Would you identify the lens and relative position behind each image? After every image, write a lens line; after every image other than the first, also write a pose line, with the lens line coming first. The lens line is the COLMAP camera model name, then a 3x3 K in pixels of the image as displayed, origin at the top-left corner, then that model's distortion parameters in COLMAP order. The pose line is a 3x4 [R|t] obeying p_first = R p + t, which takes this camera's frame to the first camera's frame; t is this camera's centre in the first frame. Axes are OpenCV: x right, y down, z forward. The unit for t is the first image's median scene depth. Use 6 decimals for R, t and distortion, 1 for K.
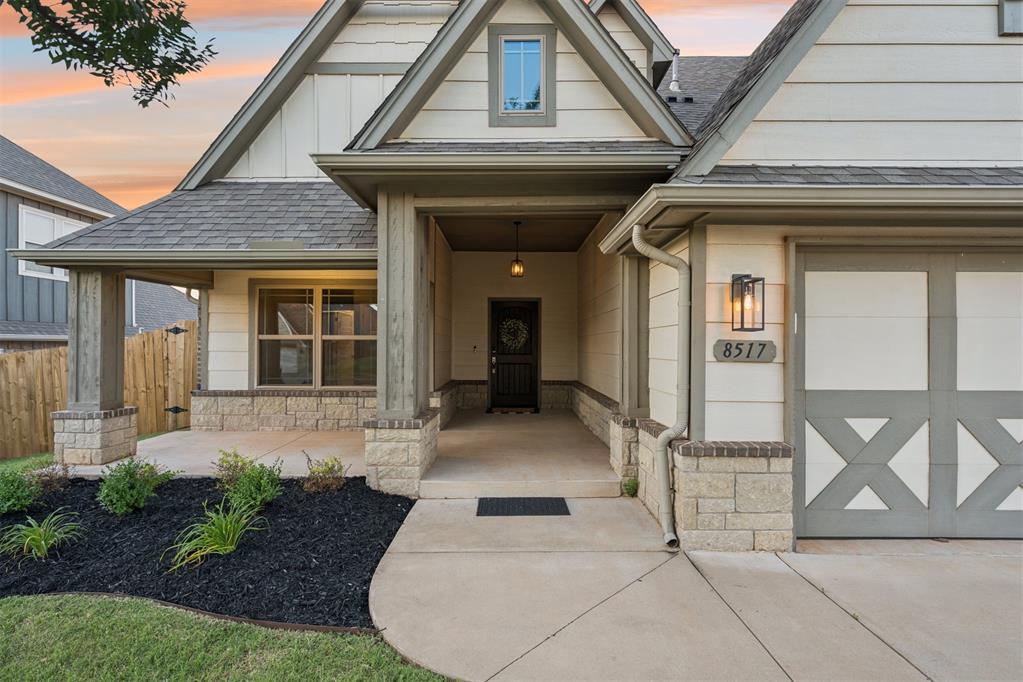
lens RADIAL K [[509.0, 0, 511.5], [0, 509.0, 341.0], [0, 0, 1]] dist [0.002180, 0.000021]
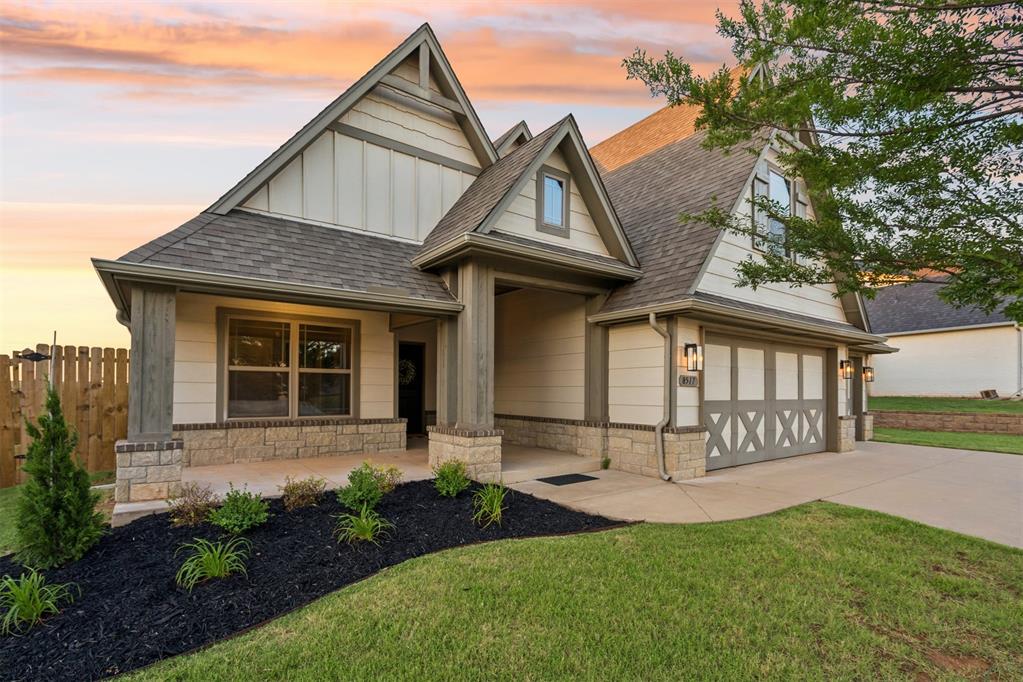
lens RADIAL K [[478.6, 0, 511.1], [0, 478.6, 383.1], [0, 0, 1]] dist [-0.003084, -0.000126]
pose [[0.806947, 0.010626, 0.590529, -0.837615], [-0.008627, 0.999944, -0.006205, 0.031017], [-0.590561, -0.000087, 0.806993, -0.077660]]
